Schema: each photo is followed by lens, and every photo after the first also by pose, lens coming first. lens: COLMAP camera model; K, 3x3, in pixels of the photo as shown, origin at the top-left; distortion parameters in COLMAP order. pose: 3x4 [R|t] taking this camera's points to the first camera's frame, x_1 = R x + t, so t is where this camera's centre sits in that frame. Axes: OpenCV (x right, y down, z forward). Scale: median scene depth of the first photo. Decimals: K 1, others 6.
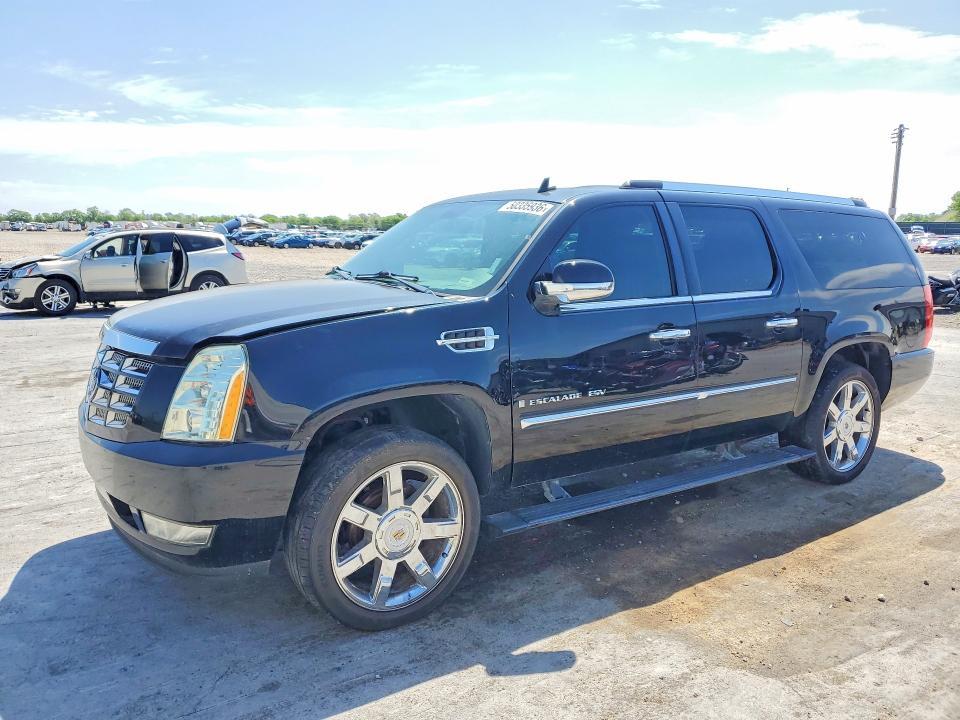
lens RADIAL K [[745.2, 0, 477.7], [0, 745.2, 352.9], [0, 0, 1]] dist [0.009099, -0.002969]
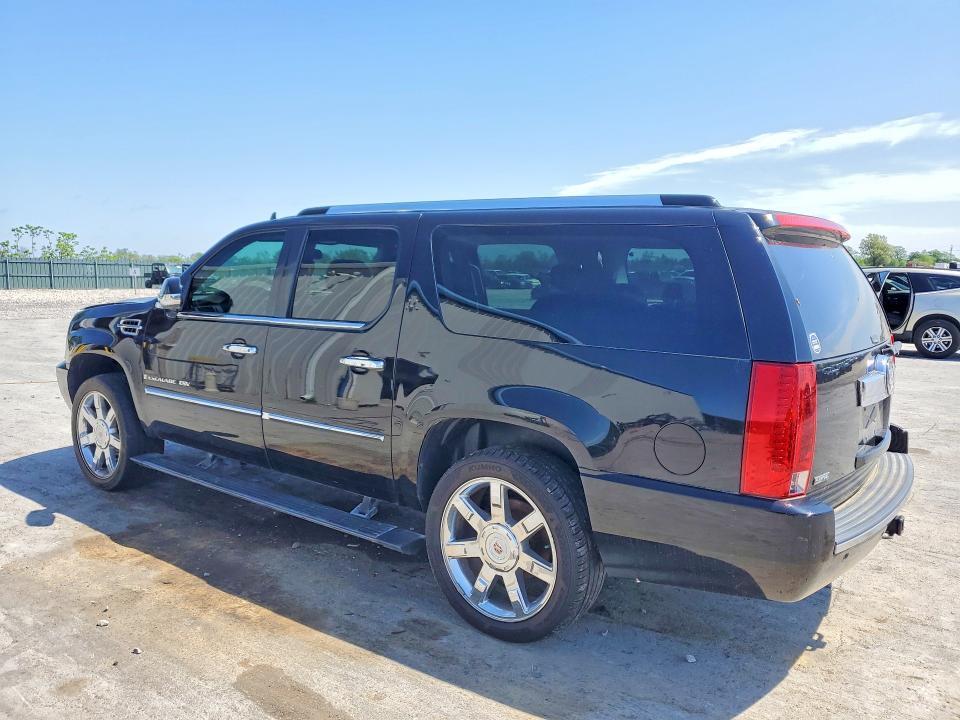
lens RADIAL K [[745.2, 0, 477.6], [0, 745.2, 364.6], [0, 0, 1]] dist [0.009099, -0.002969]
pose [[0.326285, 0.118707, -0.937788, 1.290289], [-0.157168, 0.985087, 0.070011, -0.123560], [0.932114, 0.124546, 0.340076, 0.886206]]
